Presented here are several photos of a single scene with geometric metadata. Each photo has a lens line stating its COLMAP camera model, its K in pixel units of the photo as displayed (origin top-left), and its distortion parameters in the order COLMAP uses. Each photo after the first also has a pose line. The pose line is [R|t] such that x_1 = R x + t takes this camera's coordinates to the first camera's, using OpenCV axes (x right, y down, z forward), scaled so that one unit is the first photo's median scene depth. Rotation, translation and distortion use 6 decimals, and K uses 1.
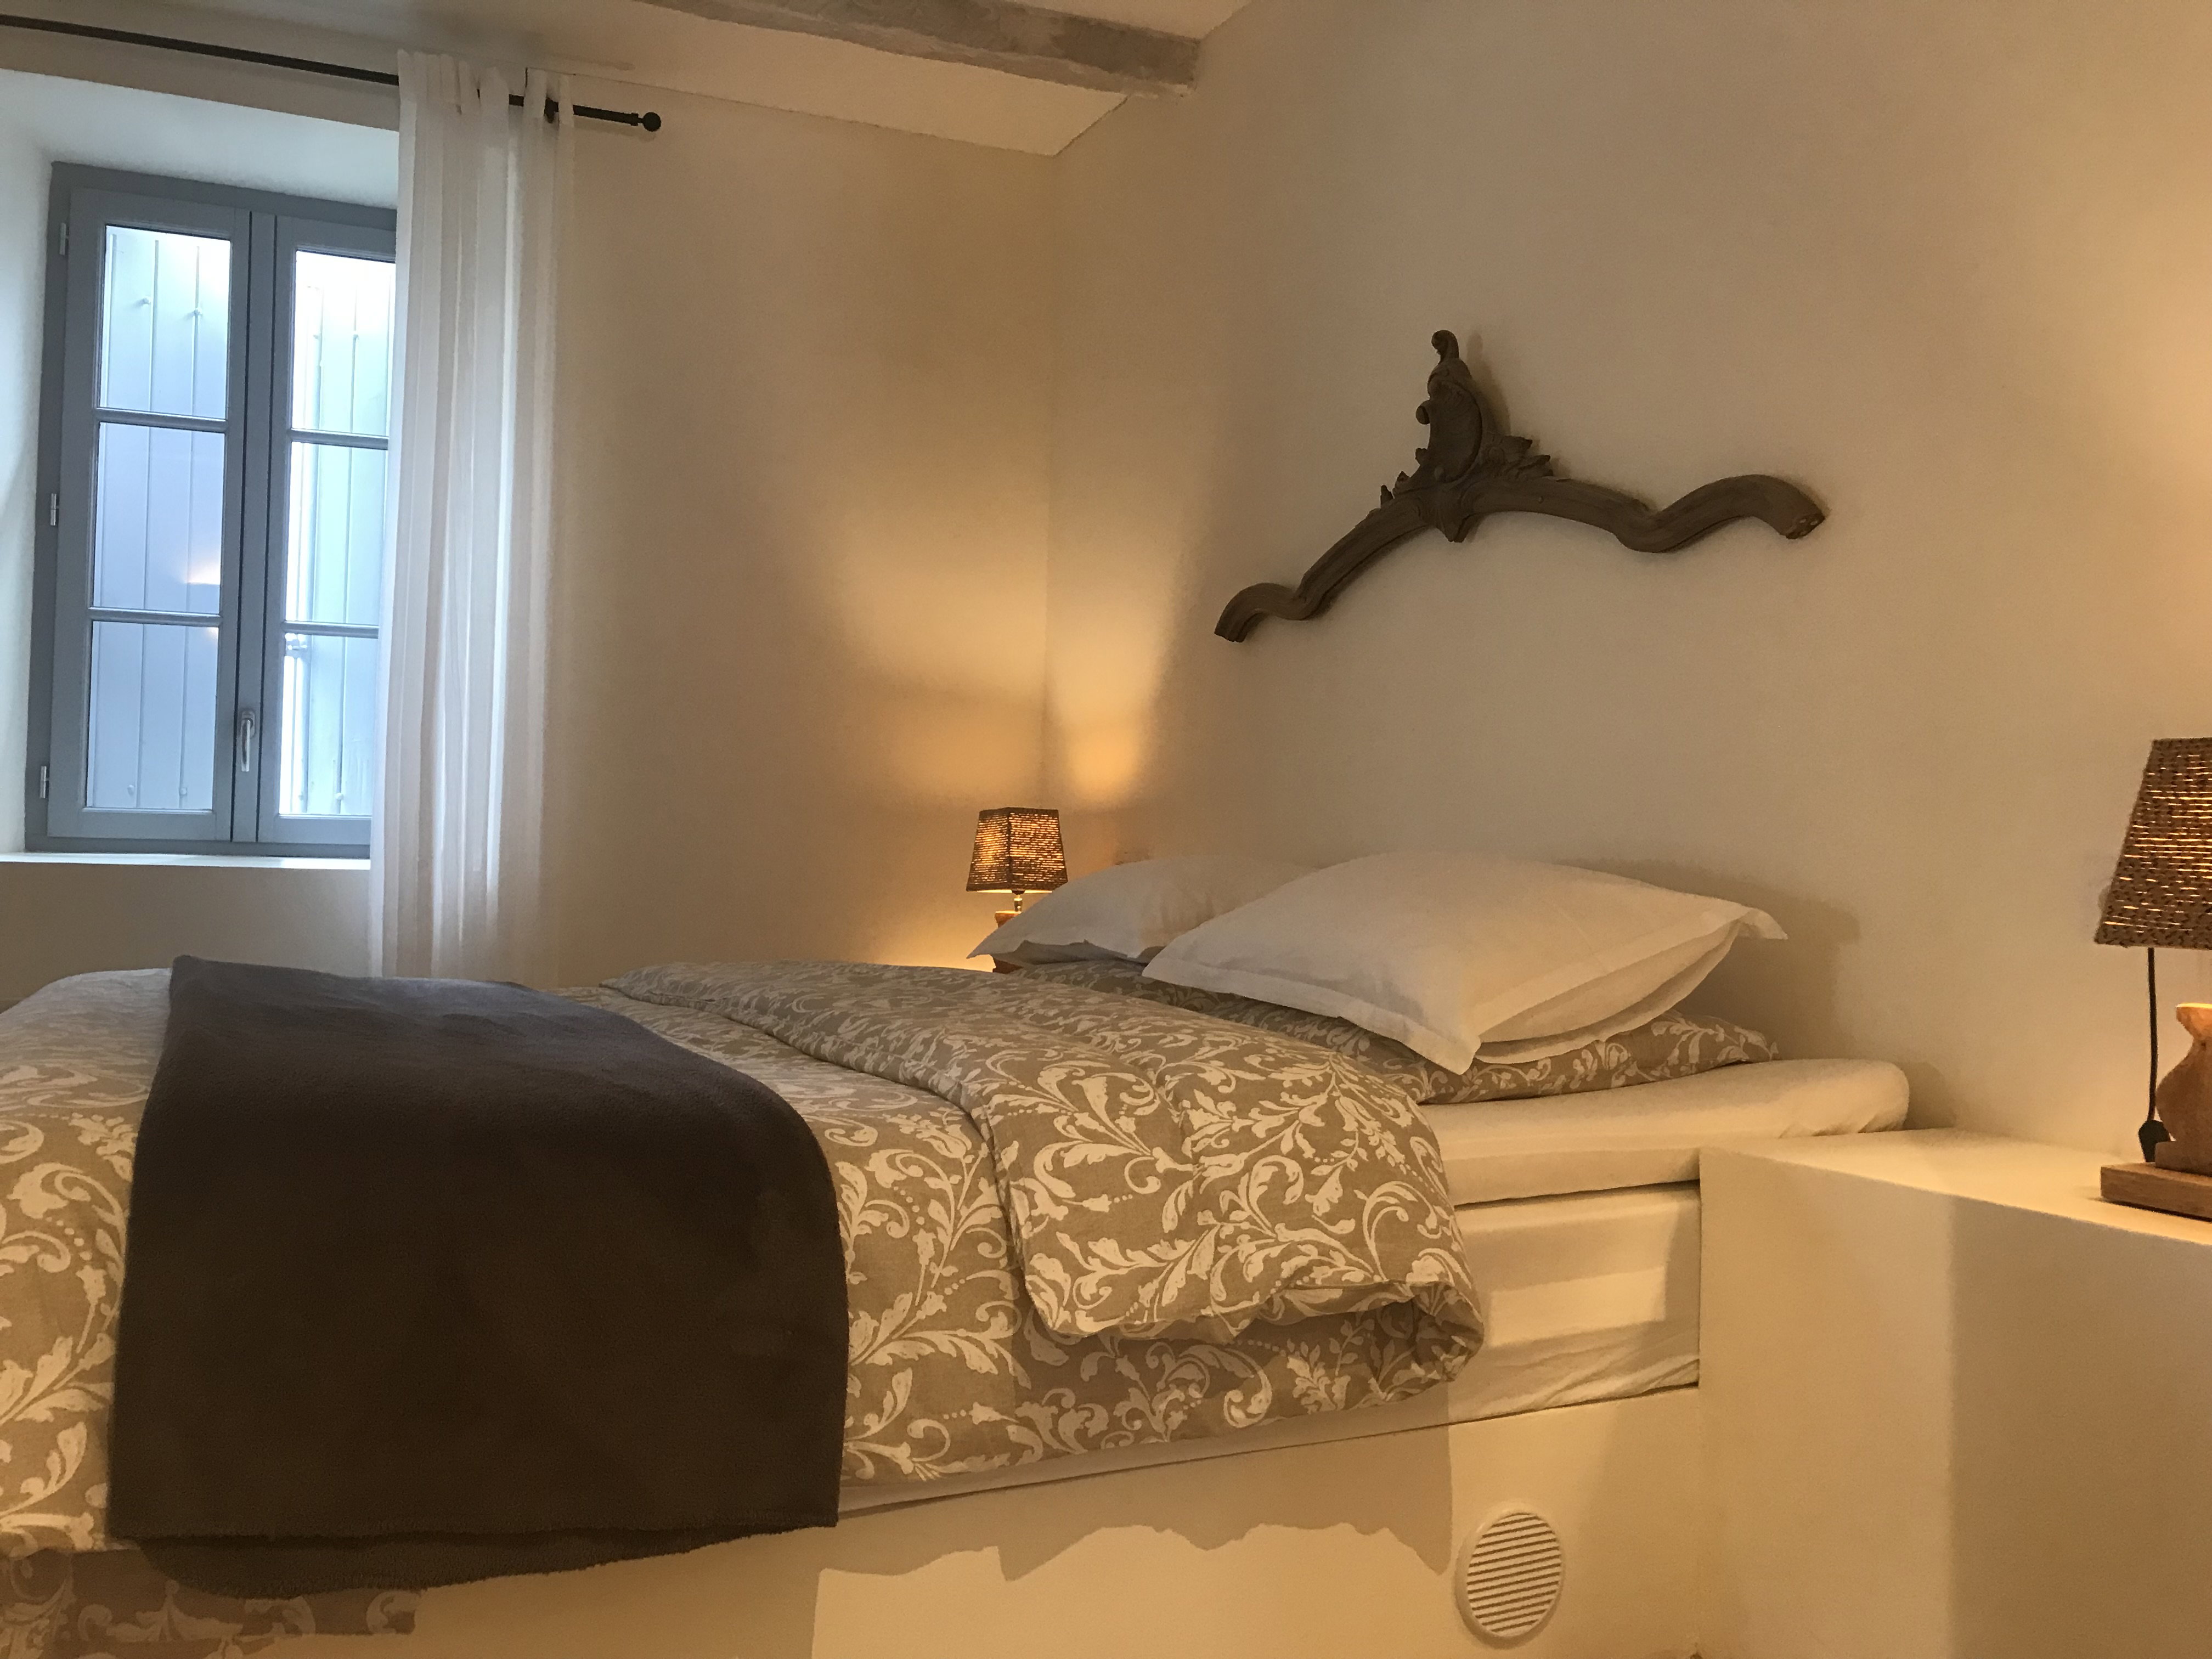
lens RADIAL K [[1749.4, 0, 1106.0], [0, 1749.4, 829.5], [0, 0, 1]] dist [-0.012568, -0.005453]
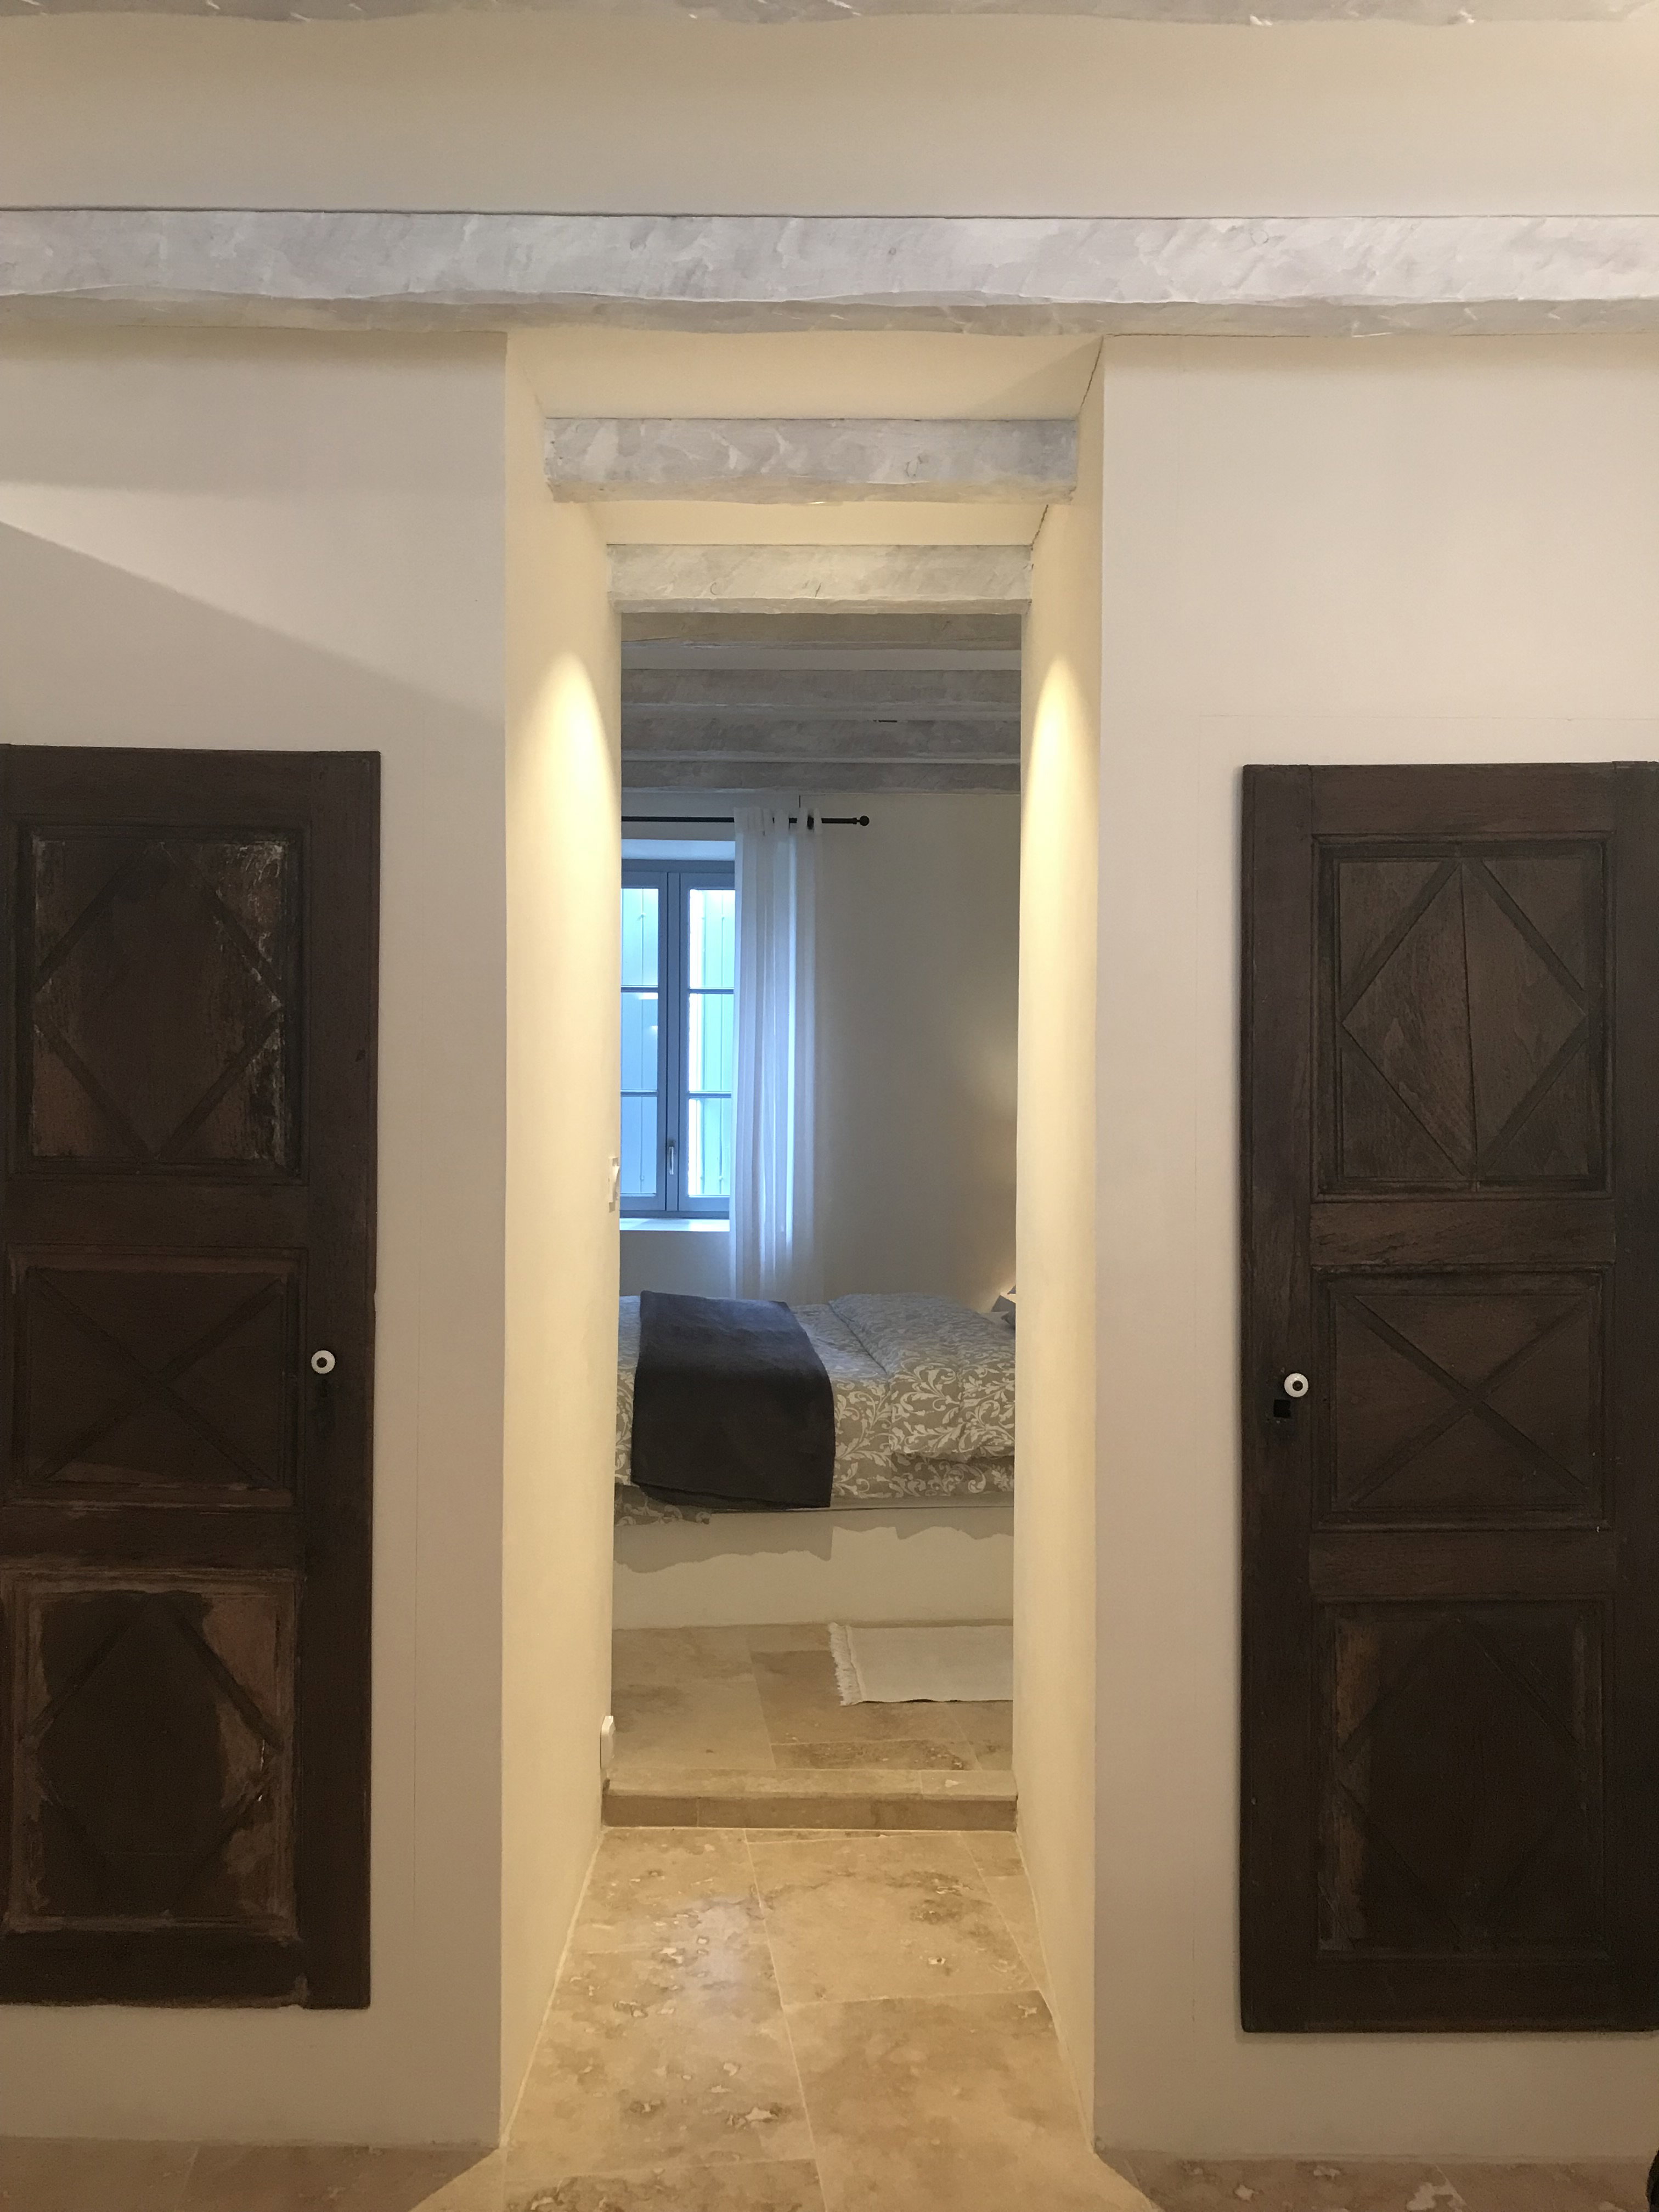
lens RADIAL K [[1749.4, 0, 829.5], [0, 1749.4, 1106.0], [0, 0, 1]] dist [-0.012568, -0.005453]
pose [[0.928825, -0.011756, -0.370331, 0.955787], [0.021366, 0.999533, 0.021858, -0.376012], [0.369901, -0.028214, 0.928643, -1.802659]]
